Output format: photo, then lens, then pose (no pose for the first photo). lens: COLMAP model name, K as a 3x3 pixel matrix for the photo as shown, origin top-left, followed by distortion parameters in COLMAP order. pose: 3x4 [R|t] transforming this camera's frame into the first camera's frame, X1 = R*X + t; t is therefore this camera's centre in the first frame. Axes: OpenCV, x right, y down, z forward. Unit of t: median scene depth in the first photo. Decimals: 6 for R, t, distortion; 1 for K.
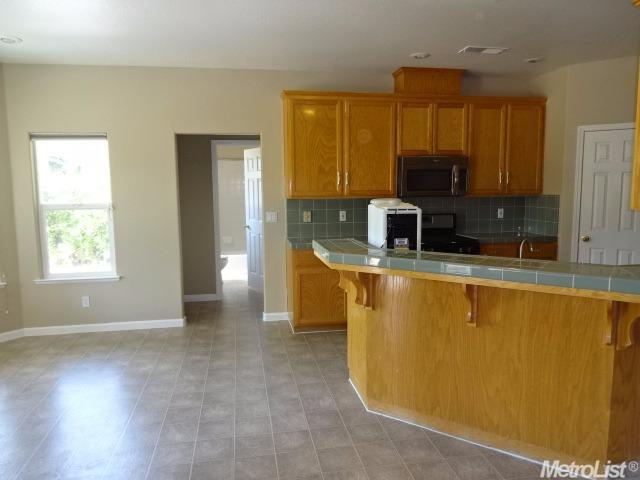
lens RADIAL K [[472.4, 0, 322.3], [0, 472.4, 239.8], [0, 0, 1]] dist [-0.007255, 0.002787]
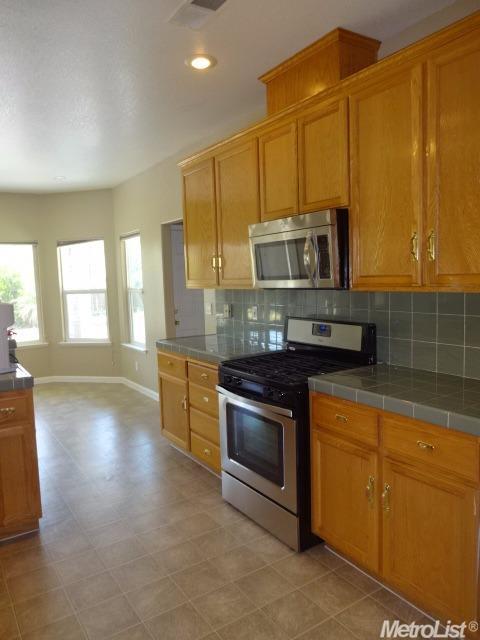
lens RADIAL K [[472.4, 0, 239.4], [0, 472.4, 320.3], [0, 0, 1]] dist [-0.007255, 0.002787]
pose [[0.395509, 0.086582, -0.914372, 0.752812], [-0.069269, 0.995523, 0.064304, -0.090528], [0.915846, 0.037904, 0.399736, 0.748516]]
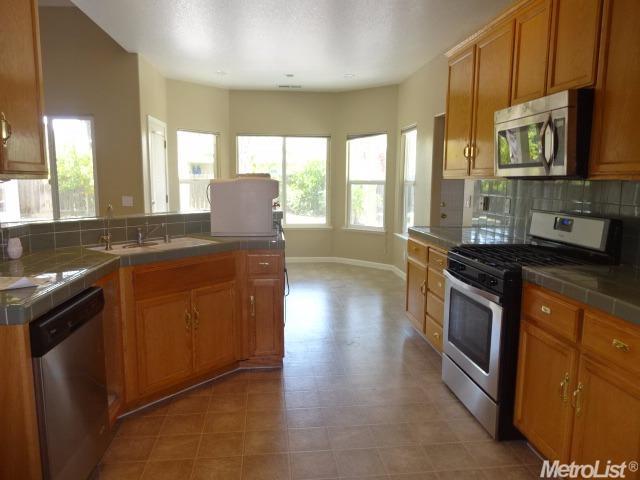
lens RADIAL K [[472.4, 0, 323.0], [0, 472.4, 242.1], [0, 0, 1]] dist [-0.007255, 0.002787]
pose [[-0.057796, 0.144398, -0.987830, 0.815179], [-0.116152, 0.981792, 0.150311, -0.076693], [0.991548, 0.123426, -0.039972, 0.829994]]
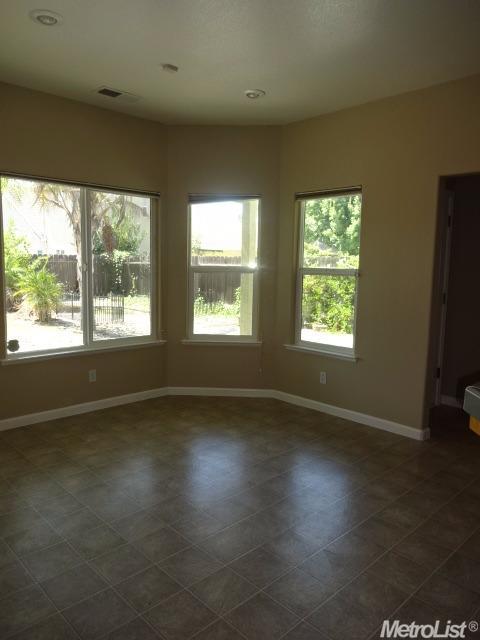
lens RADIAL K [[472.4, 0, 242.9], [0, 472.4, 315.0], [0, 0, 1]] dist [-0.007255, 0.002787]
pose [[0.558591, 0.110857, -0.822001, 0.137068], [-0.117128, 0.991640, 0.054141, -0.017318], [0.821131, 0.066036, 0.566906, 0.361503]]
